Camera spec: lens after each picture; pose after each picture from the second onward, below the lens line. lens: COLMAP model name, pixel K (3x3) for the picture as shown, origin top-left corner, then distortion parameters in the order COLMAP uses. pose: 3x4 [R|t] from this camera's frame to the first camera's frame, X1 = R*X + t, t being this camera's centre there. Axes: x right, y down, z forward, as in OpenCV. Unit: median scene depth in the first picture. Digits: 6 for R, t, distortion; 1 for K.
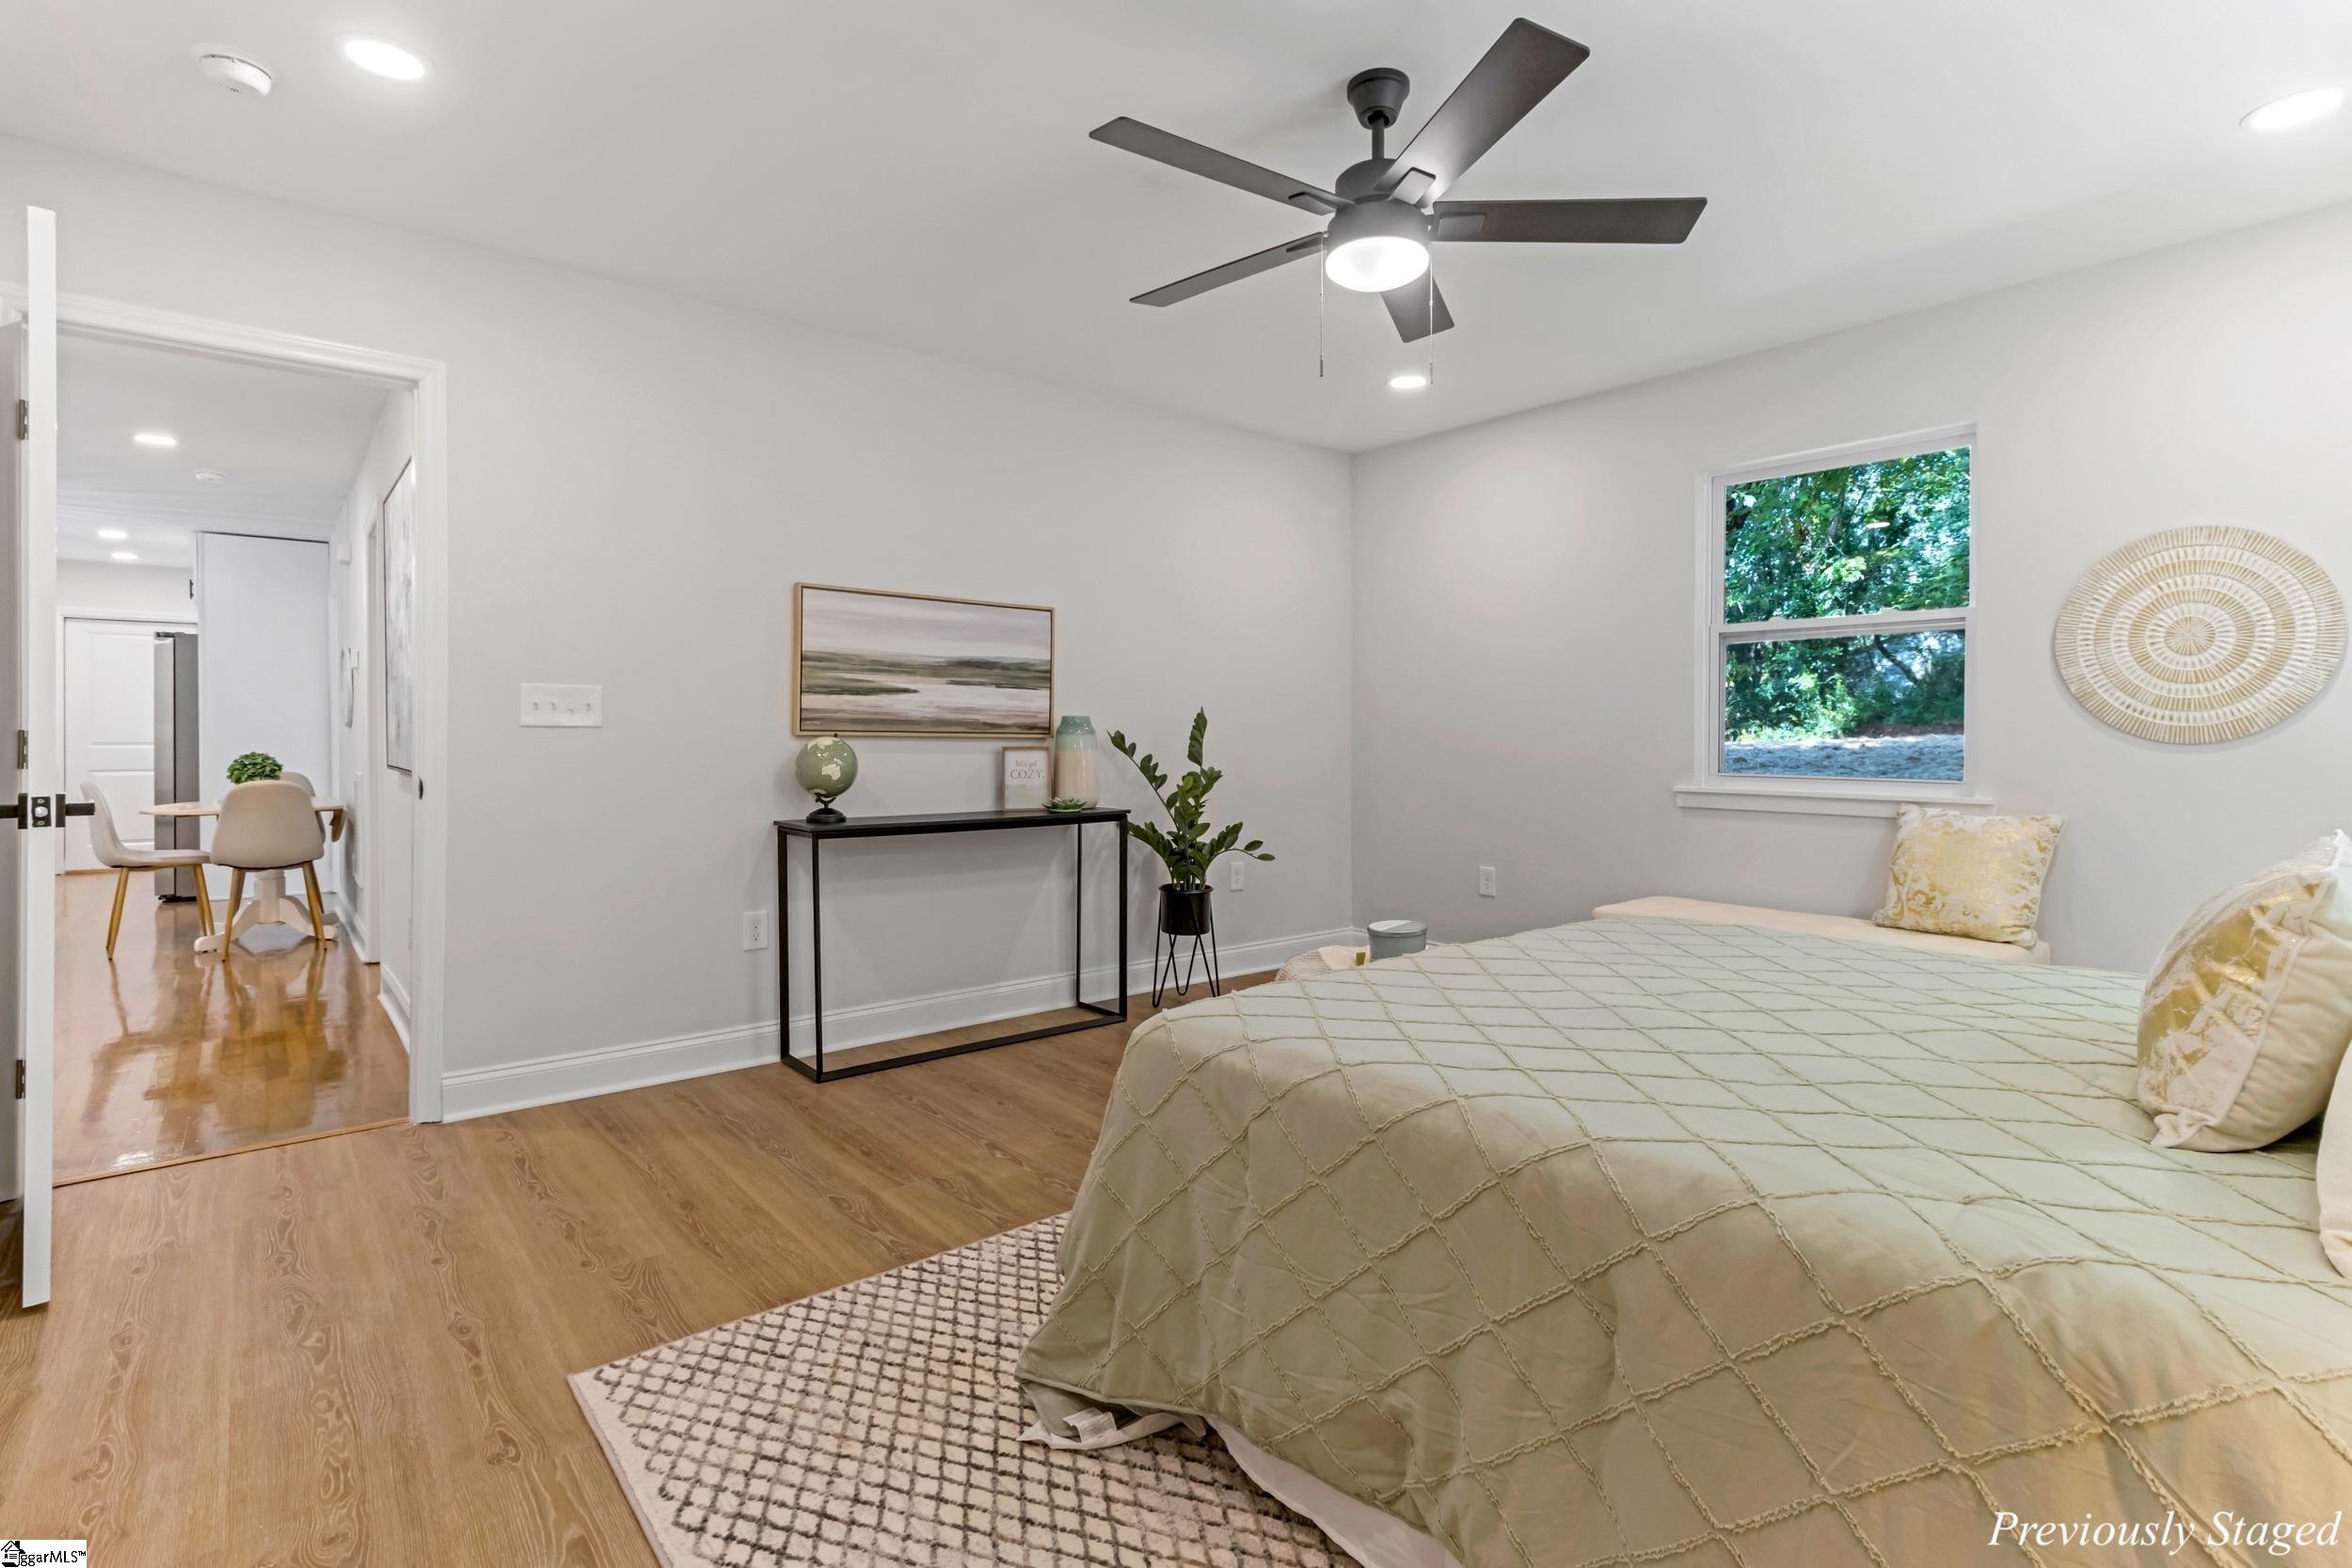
lens RADIAL K [[1132.6, 0, 1165.7], [0, 1132.6, 744.7], [0, 0, 1]] dist [-0.002229, 0.000464]
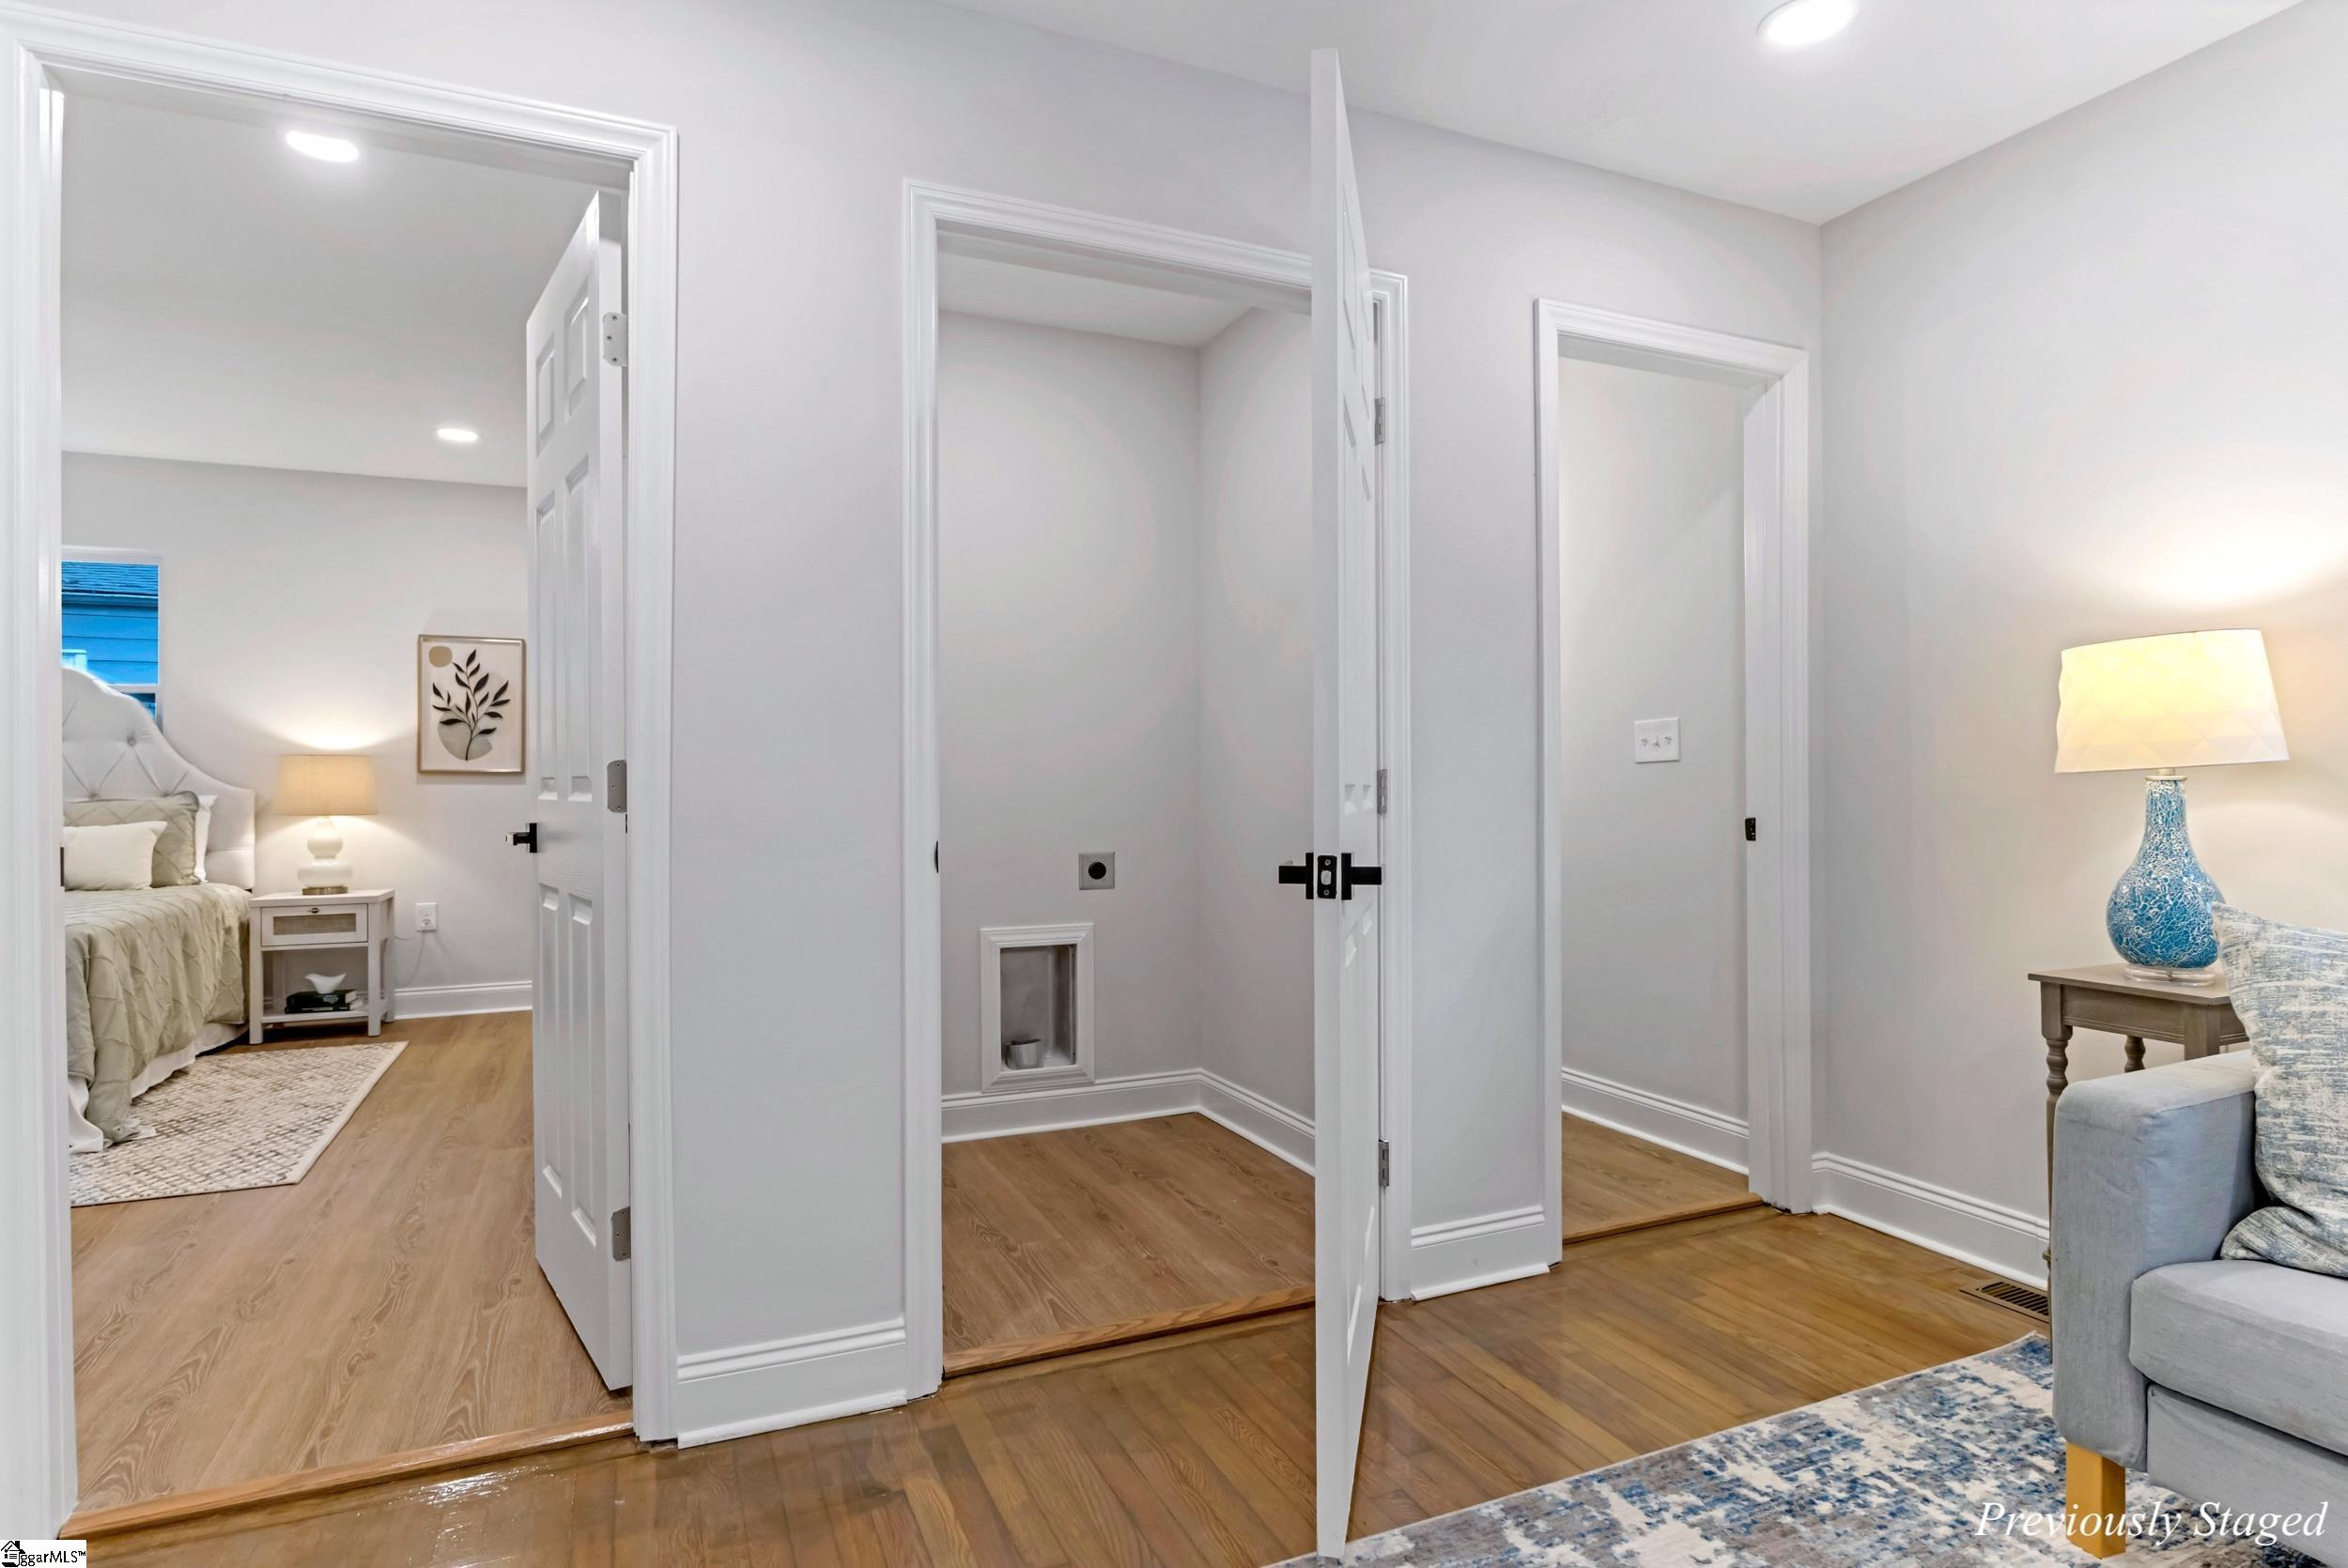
lens RADIAL K [[1257.2, 0, 1185.4], [0, 1257.2, 781.6], [0, 0, 1]] dist [-0.001764, -0.000178]
pose [[-0.966772, 0.000374, 0.255640, -1.811193], [0.002213, 0.999974, 0.006908, -0.015576], [-0.255631, 0.007244, -0.966747, 1.970642]]
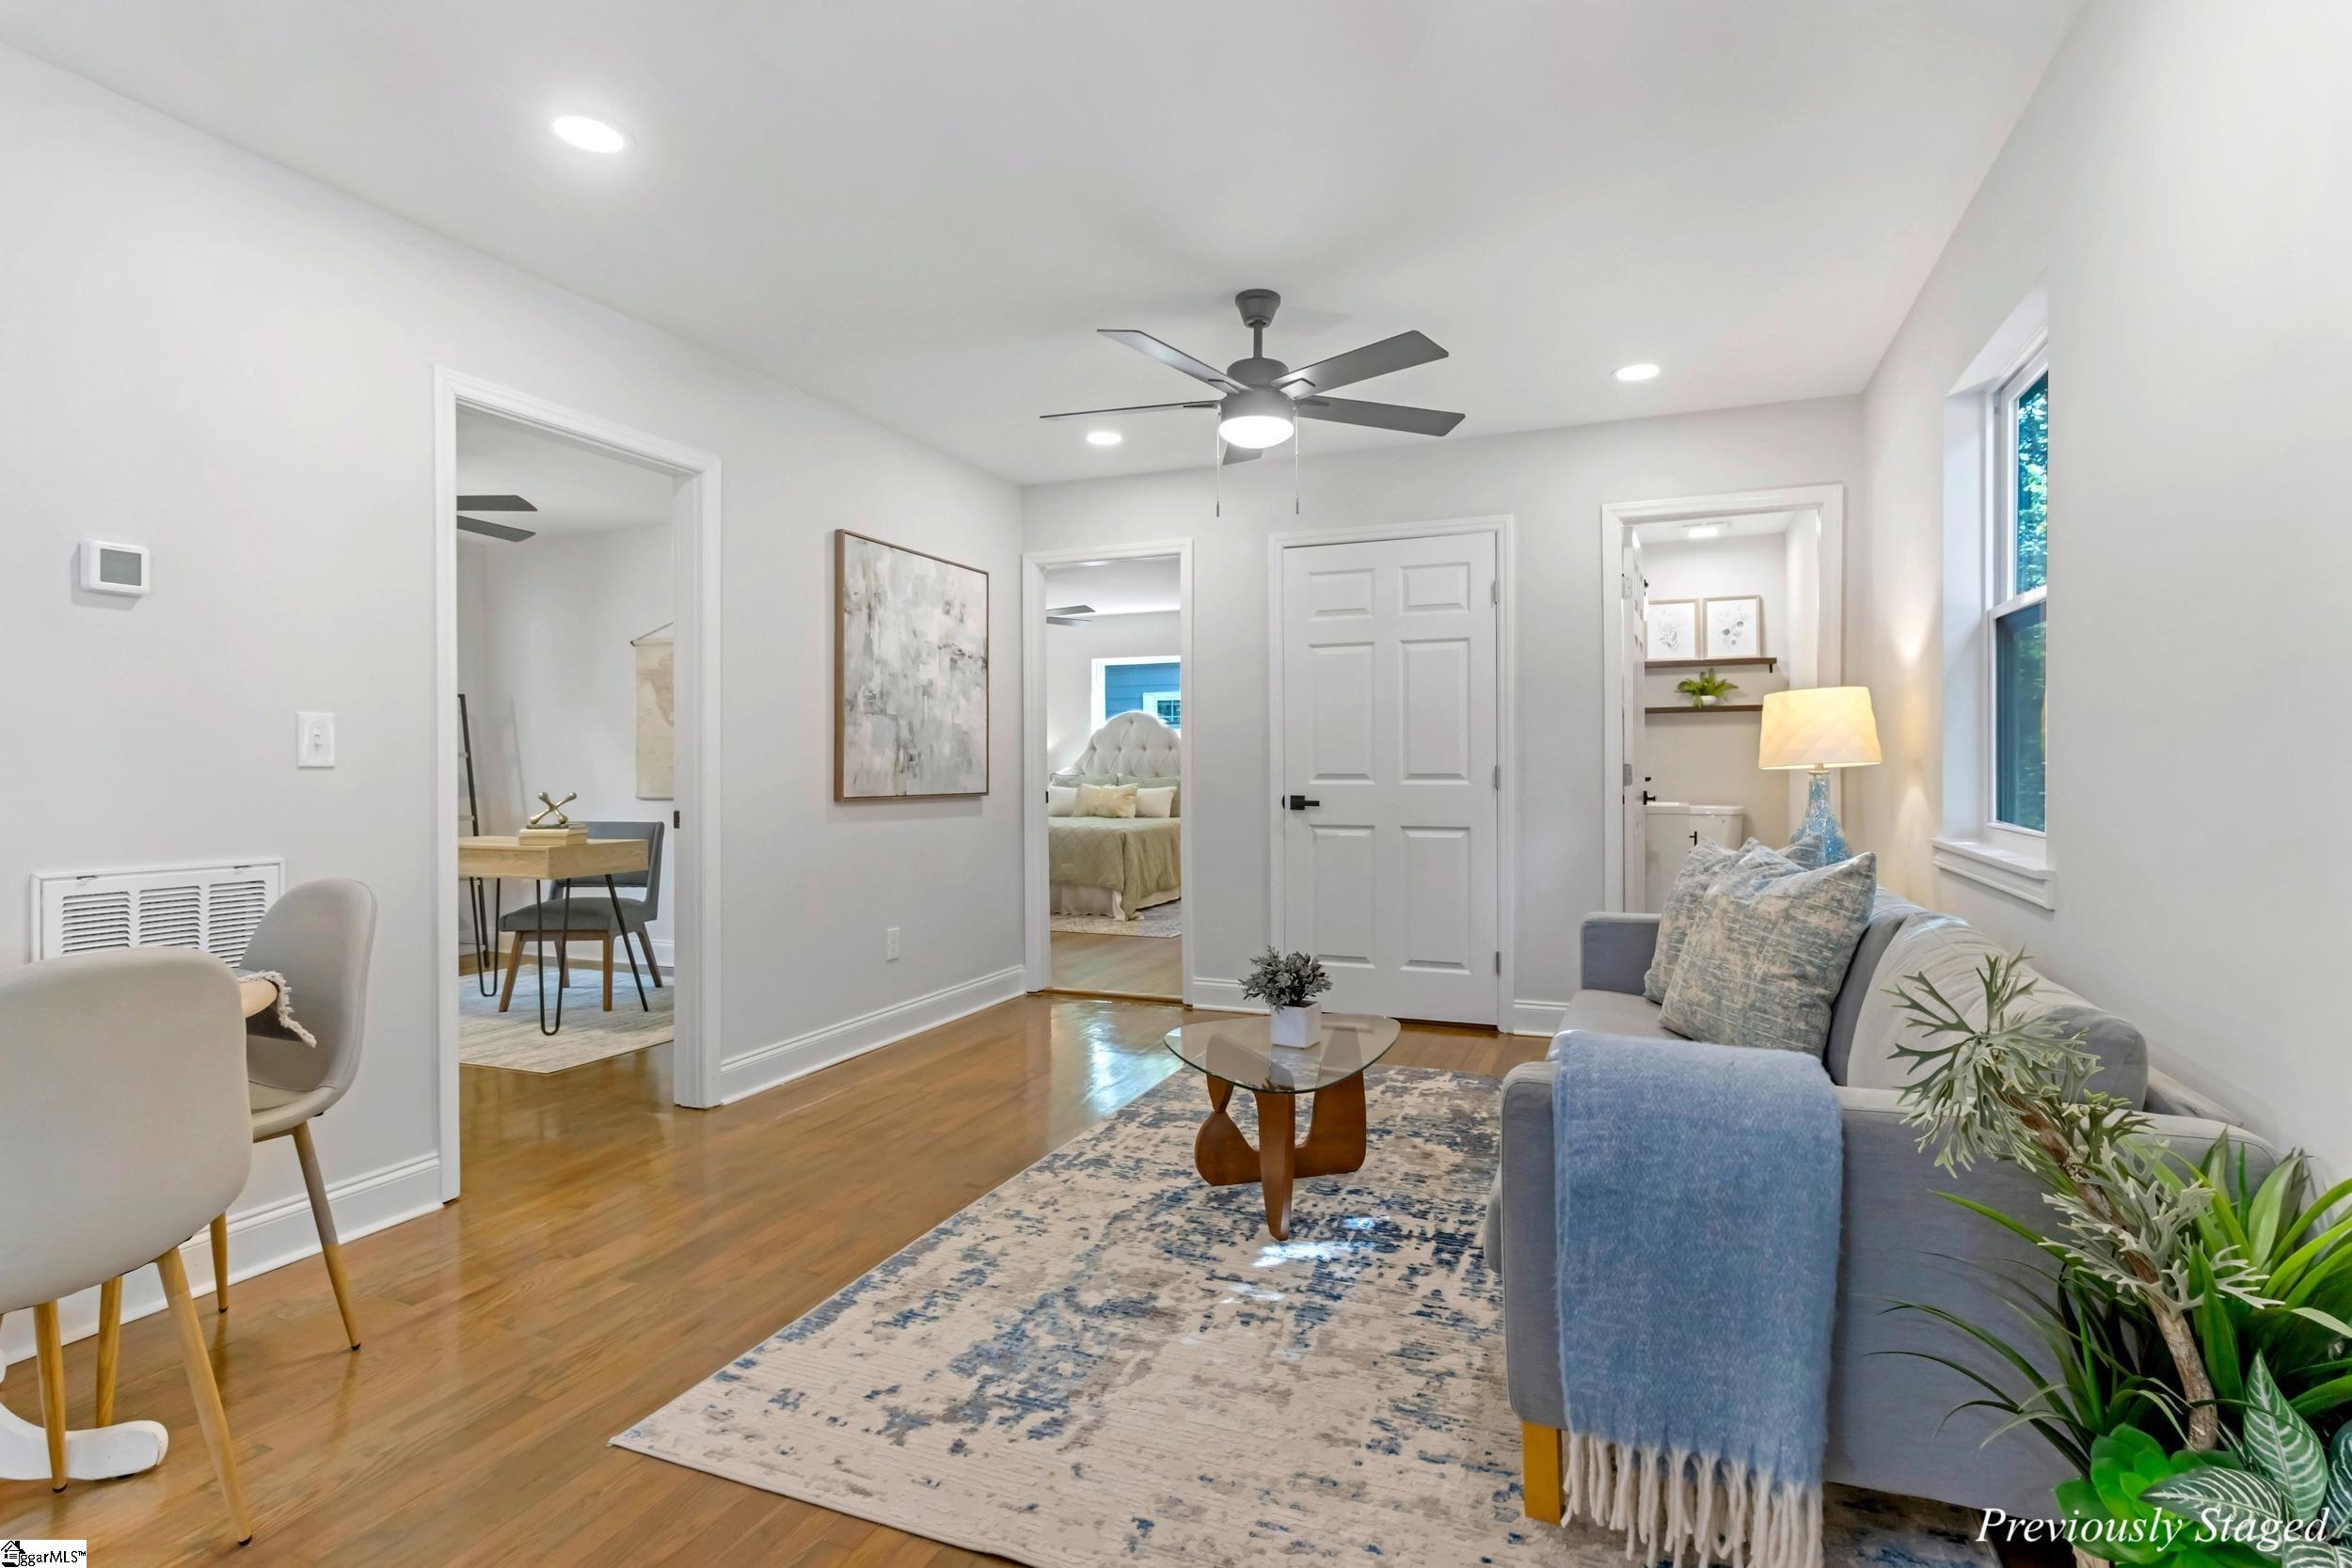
lens RADIAL K [[1132.6, 0, 1165.7], [0, 1132.6, 744.7], [0, 0, 1]] dist [-0.002229, 0.000464]
pose [[-0.472970, 0.016674, 0.880921, -3.200760], [0.006086, 0.999859, -0.015658, -0.024858], [-0.881058, -0.002045, -0.473004, 2.319892]]
